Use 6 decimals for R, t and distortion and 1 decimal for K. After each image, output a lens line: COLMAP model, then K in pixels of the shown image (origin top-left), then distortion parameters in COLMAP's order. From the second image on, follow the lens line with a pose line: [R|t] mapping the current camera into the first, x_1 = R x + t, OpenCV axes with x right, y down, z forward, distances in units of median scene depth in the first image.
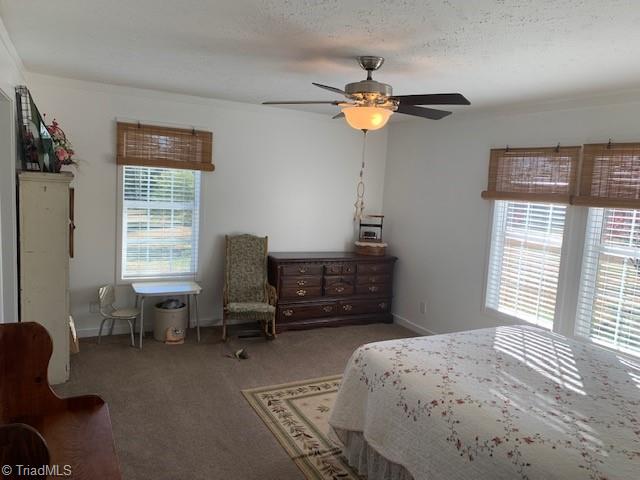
lens RADIAL K [[486.0, 0, 320.7], [0, 486.0, 239.8], [0, 0, 1]] dist [0.011566, -0.000755]
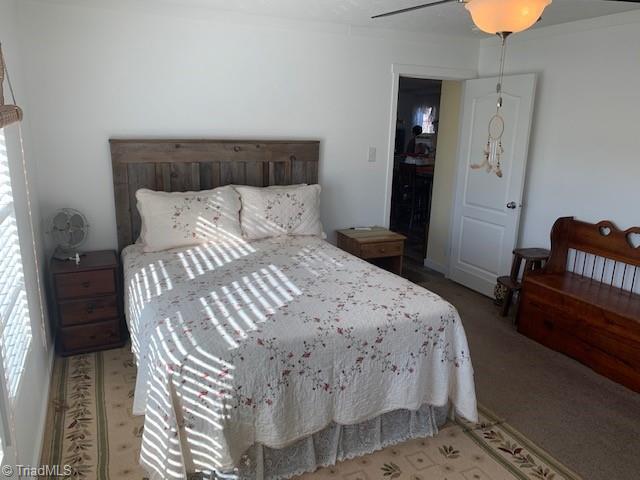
lens RADIAL K [[486.0, 0, 320.6], [0, 486.0, 240.8], [0, 0, 1]] dist [0.011566, -0.000755]
pose [[-0.996321, -0.082231, 0.024147, 0.337891], [-0.067938, 0.929552, 0.362377, -0.211794], [-0.052245, 0.359403, -0.931719, 1.969828]]
